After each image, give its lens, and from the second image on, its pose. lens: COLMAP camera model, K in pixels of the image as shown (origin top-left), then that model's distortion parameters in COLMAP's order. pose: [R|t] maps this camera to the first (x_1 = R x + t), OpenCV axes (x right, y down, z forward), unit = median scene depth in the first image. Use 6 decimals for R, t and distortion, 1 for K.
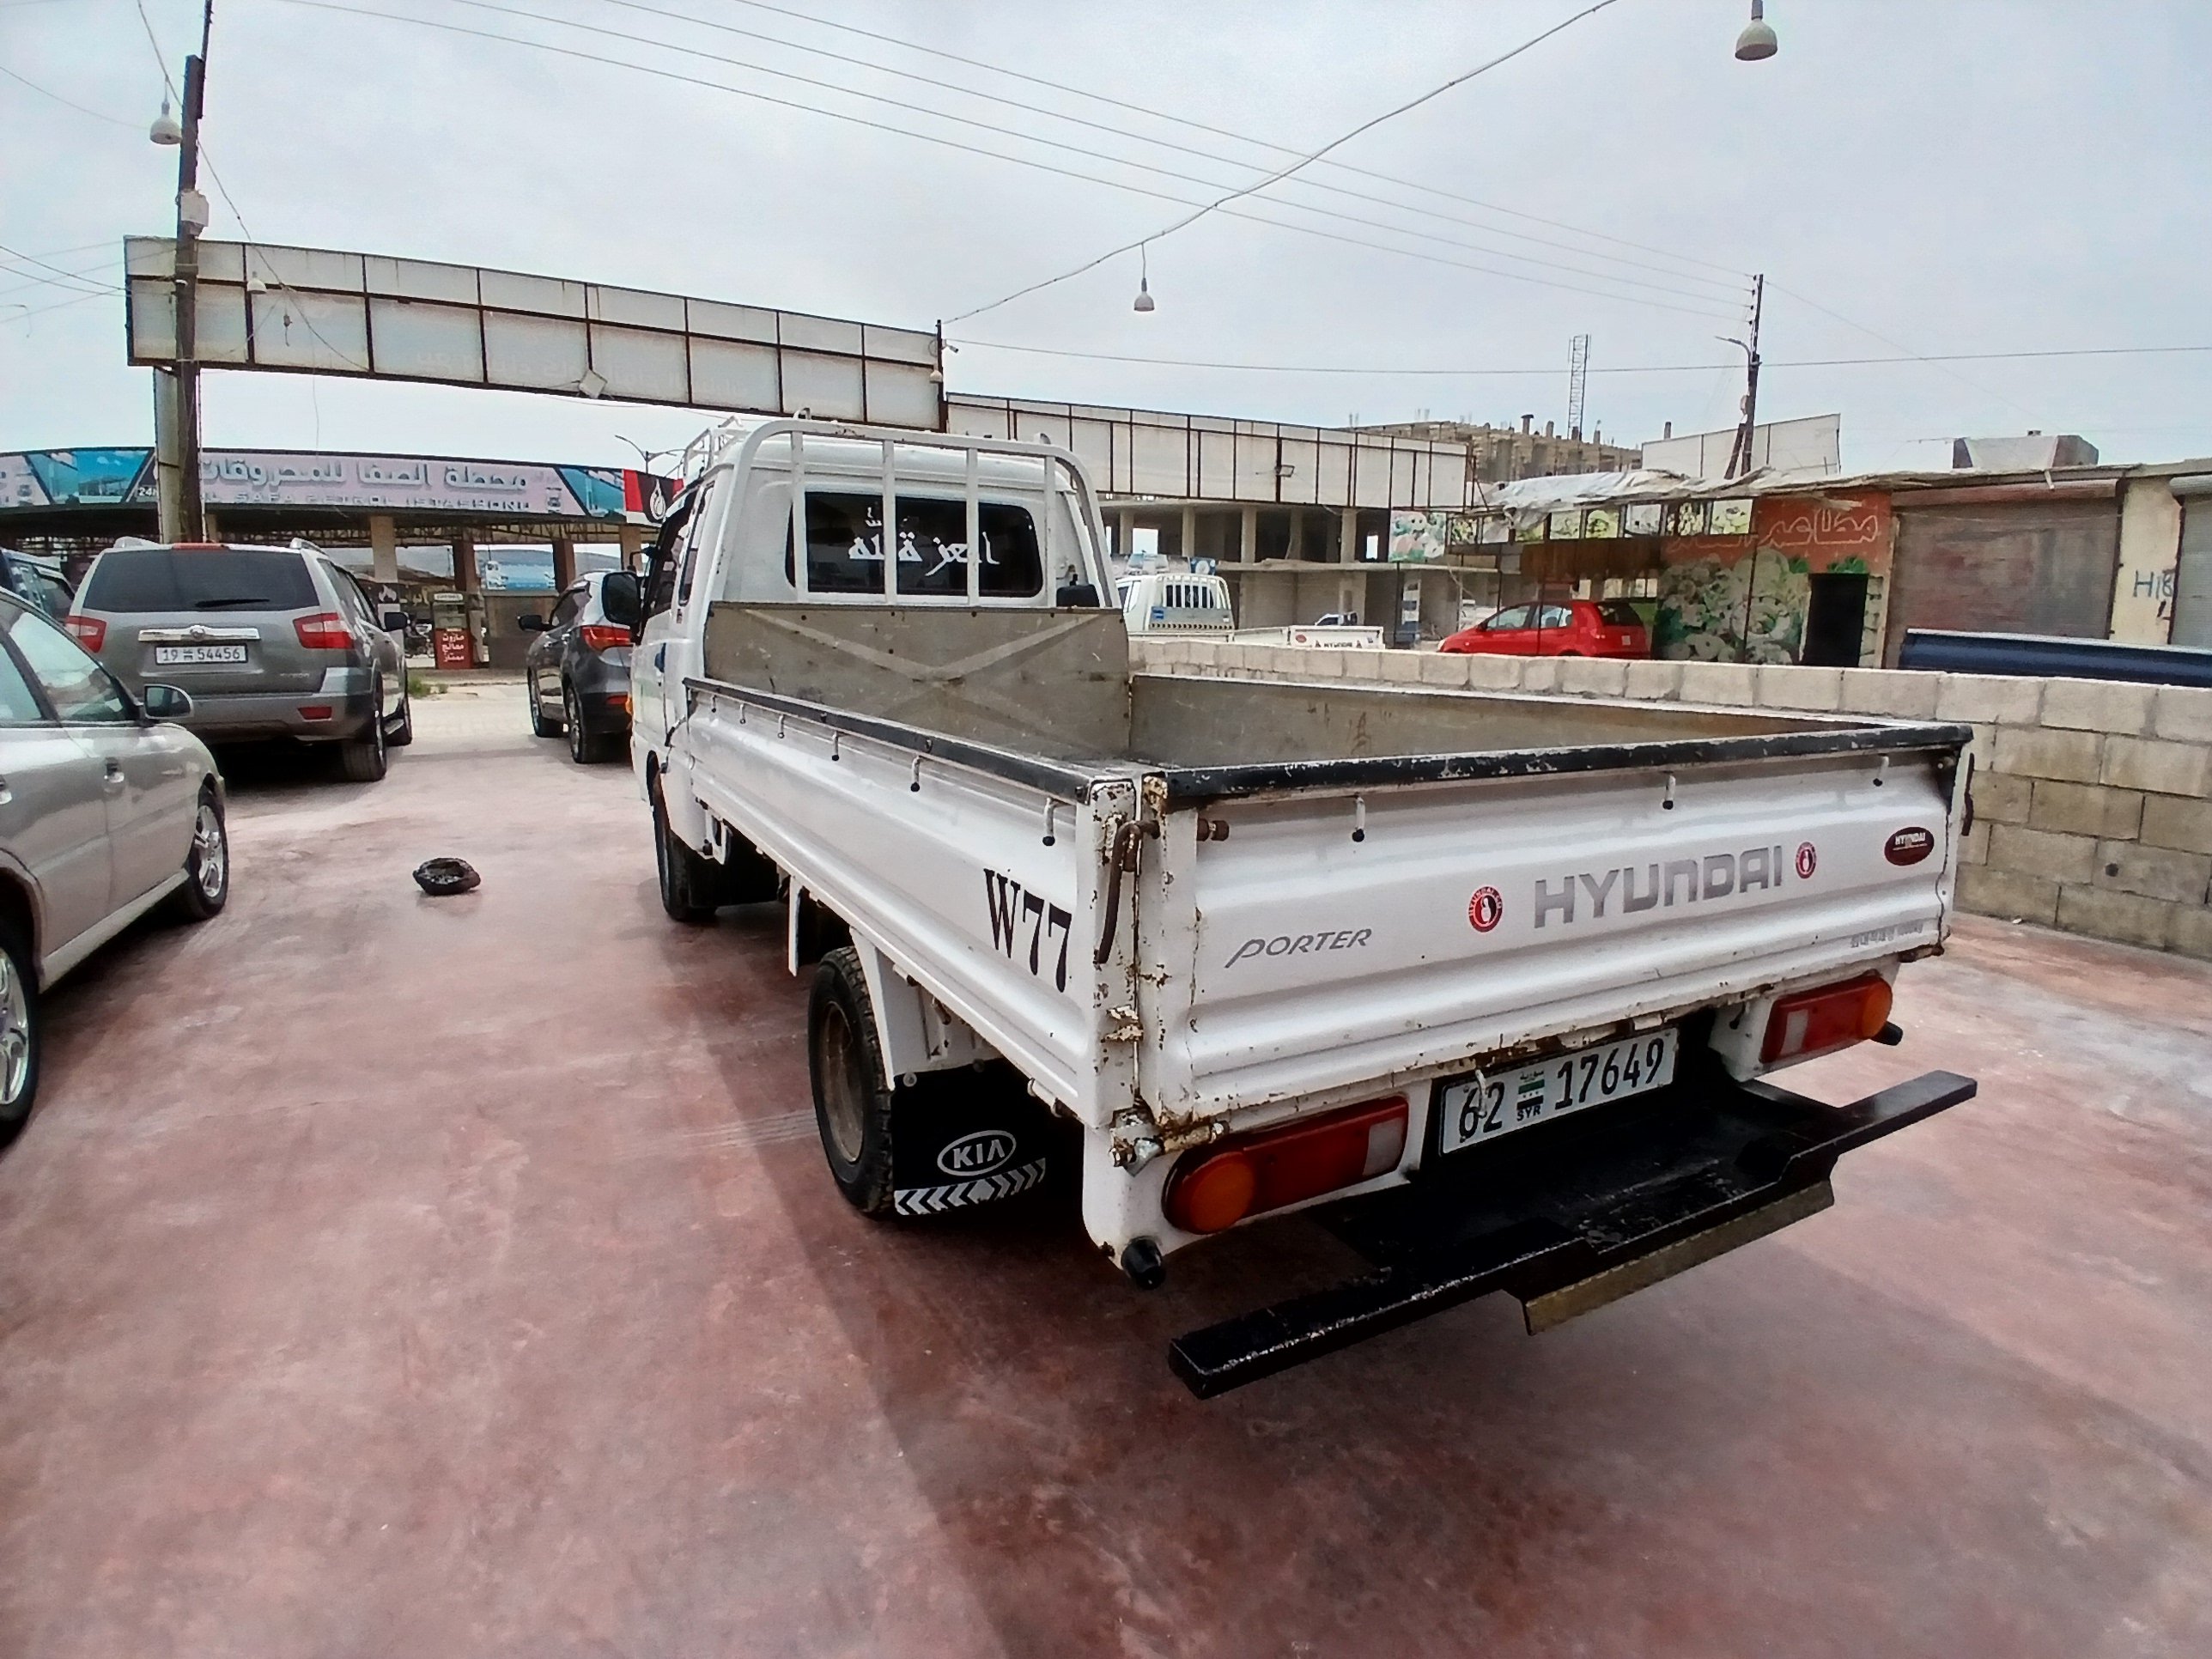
lens RADIAL K [[1109.3, 0, 1106.0], [0, 1109.3, 829.5], [0, 0, 1]] dist [-0.002811, -0.044493]
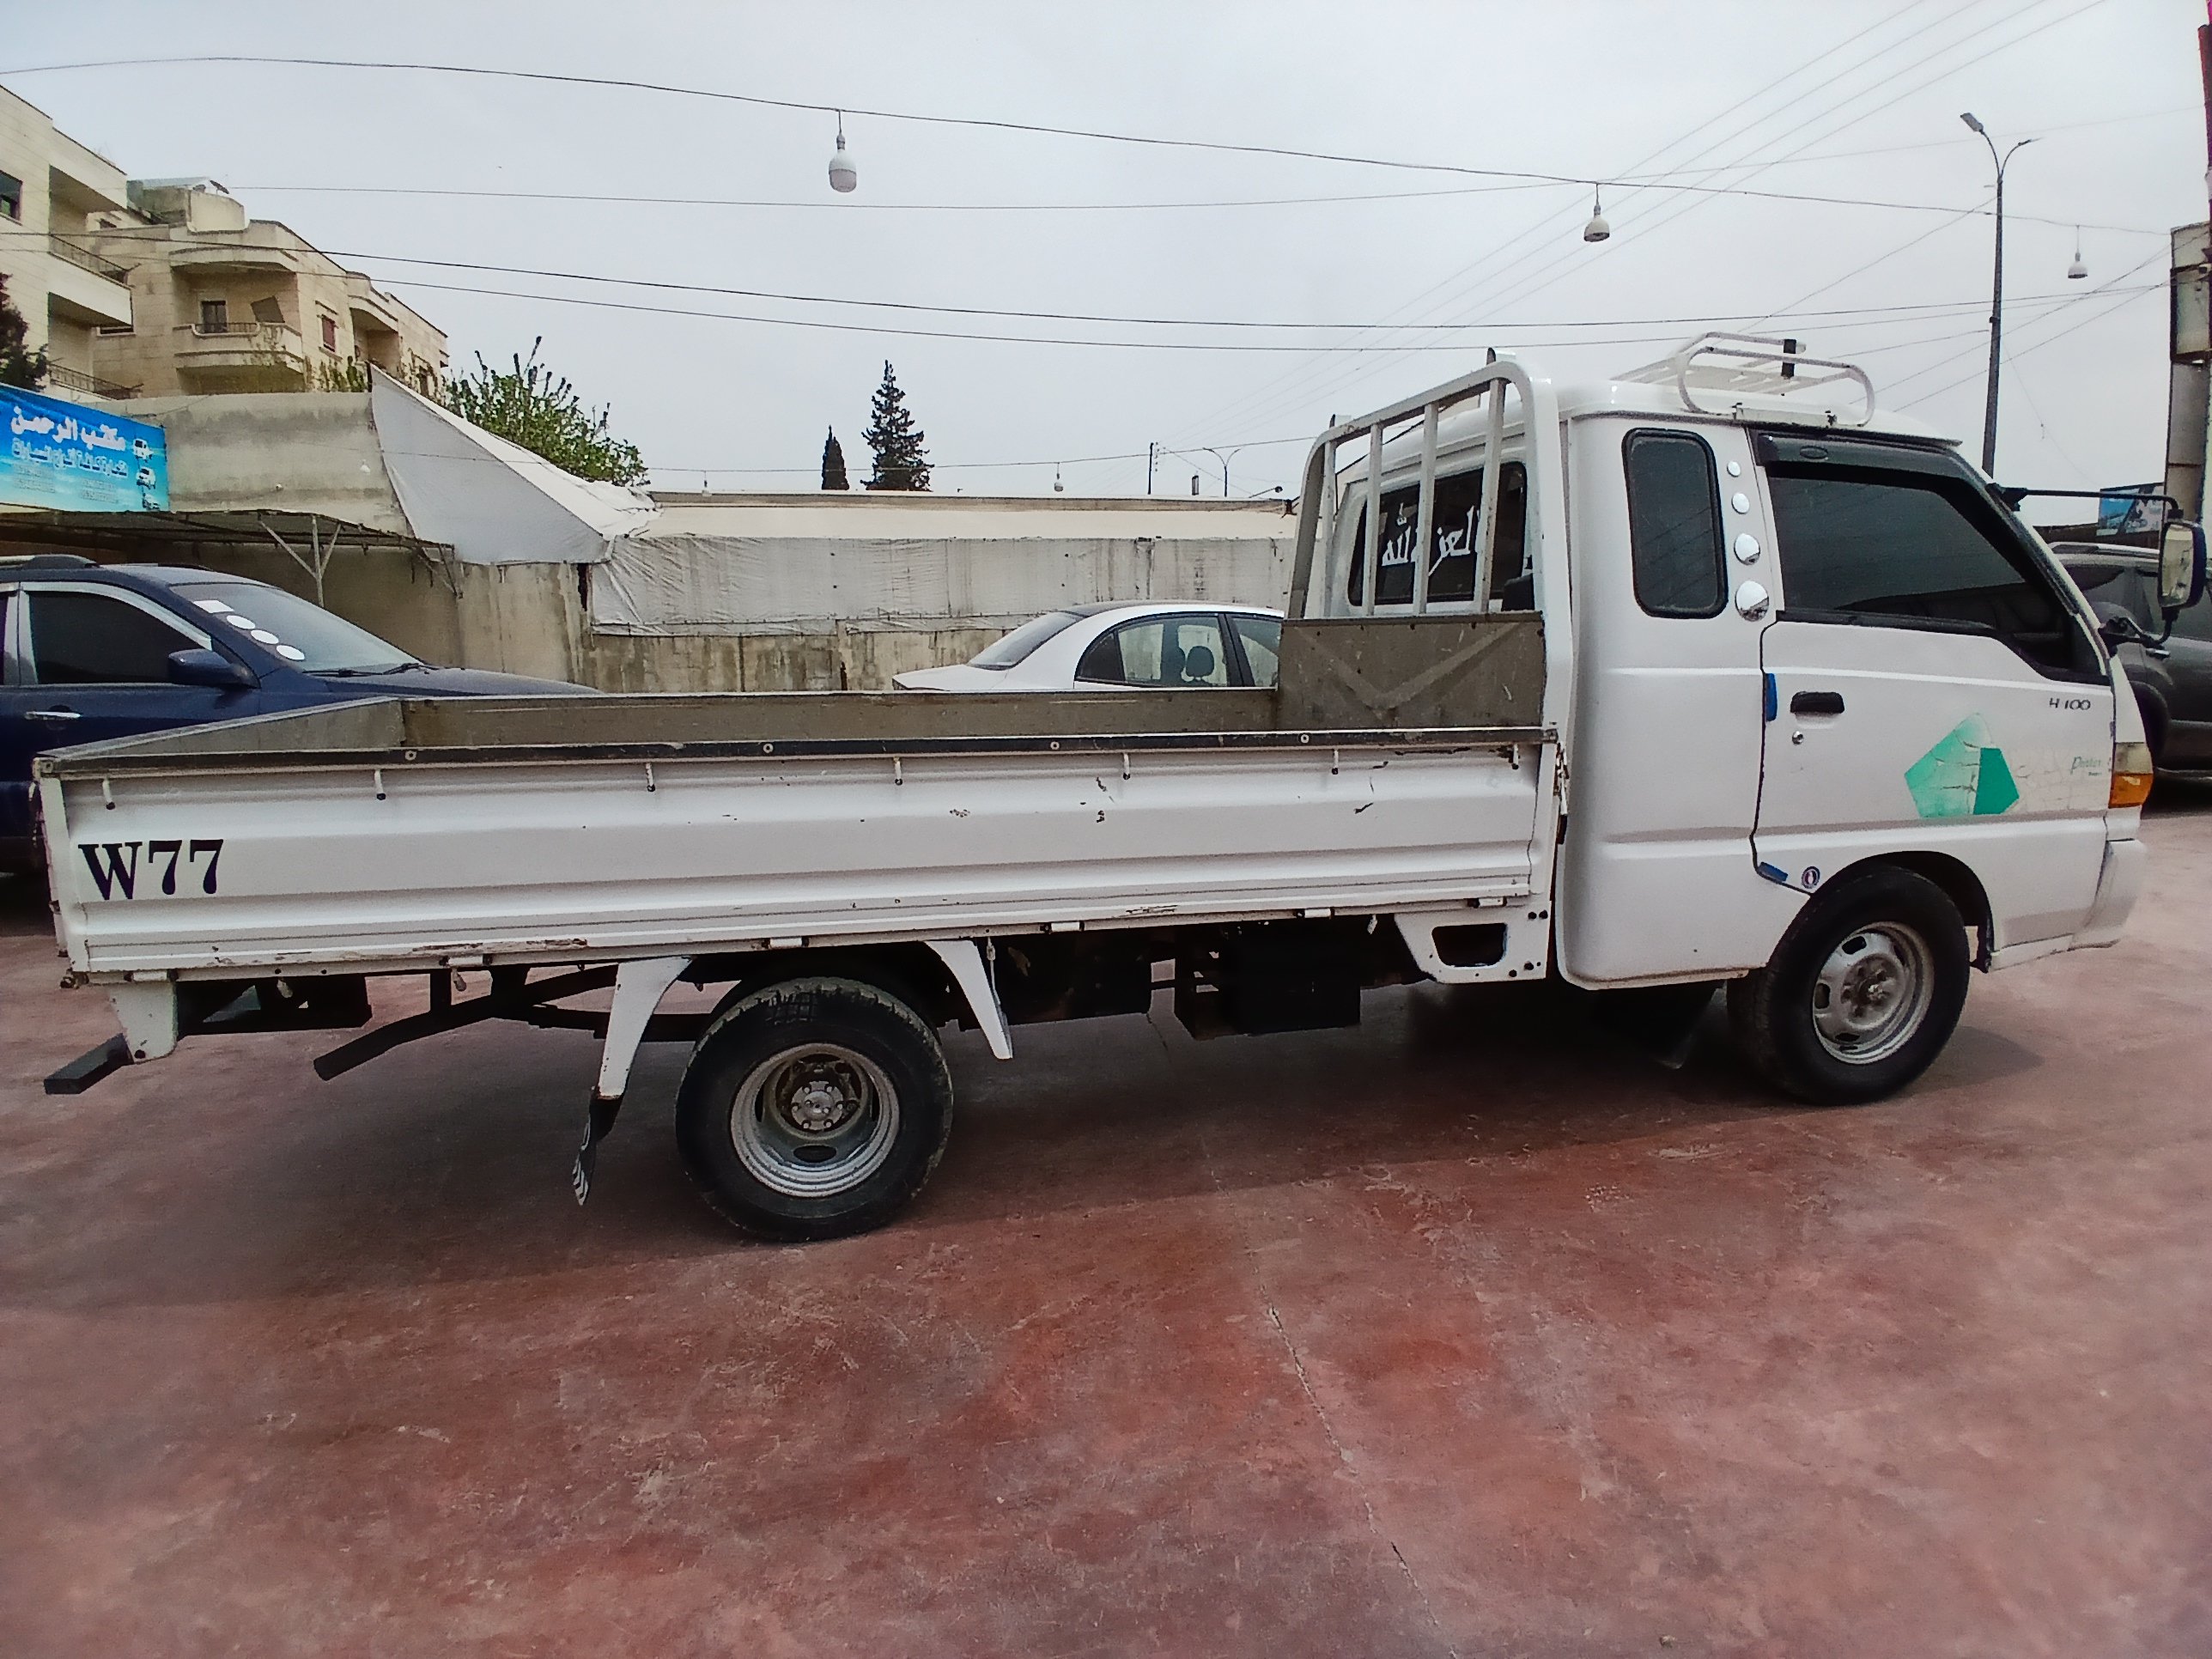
lens RADIAL K [[1098.5, 0, 1124.2], [0, 1098.5, 838.1], [0, 0, 1]] dist [-0.004111, -0.038571]
pose [[-0.276870, 0.169883, -0.945771, 0.629954], [-0.166837, 0.960800, 0.221423, -0.177038], [0.946313, 0.219095, -0.237673, 0.961701]]
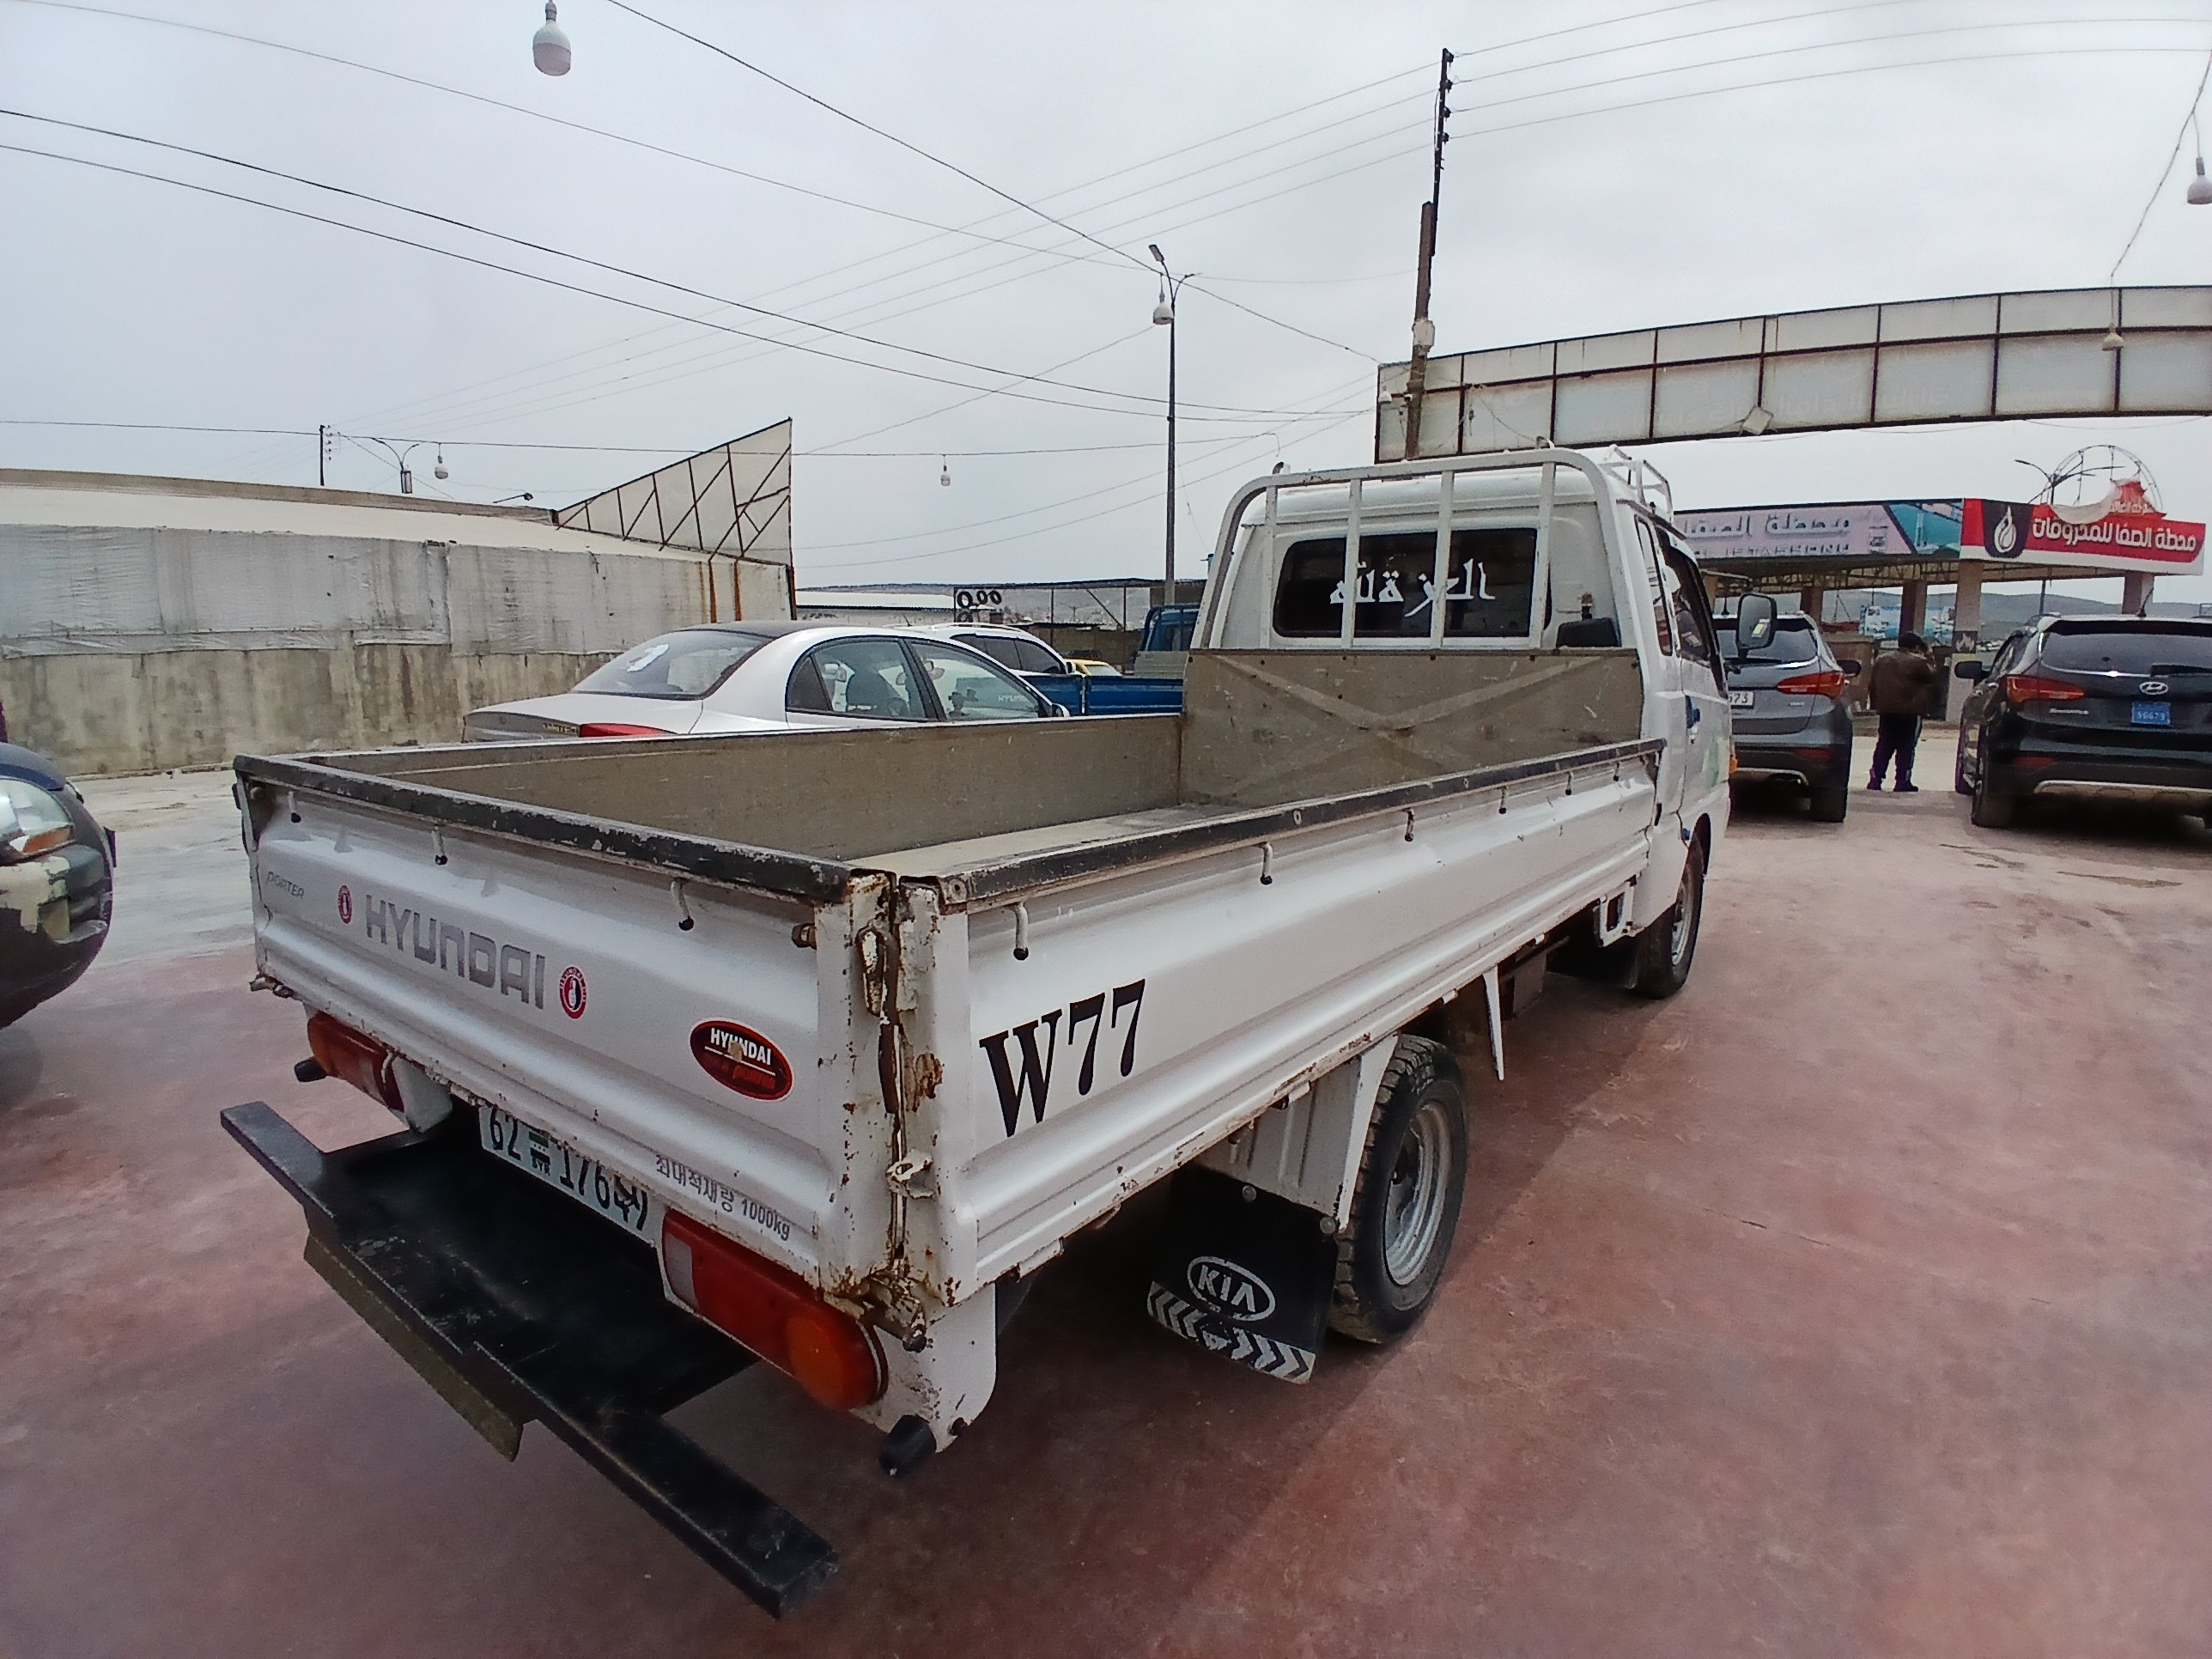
lens RADIAL K [[1101.7, 0, 1119.4], [0, 1101.7, 834.7], [0, 0, 1]] dist [-0.006784, -0.039466]
pose [[0.414828, 0.136250, -0.899641, 0.550588], [-0.168005, 0.983194, 0.071437, -0.071512], [0.894255, 0.121511, 0.430747, 0.390608]]
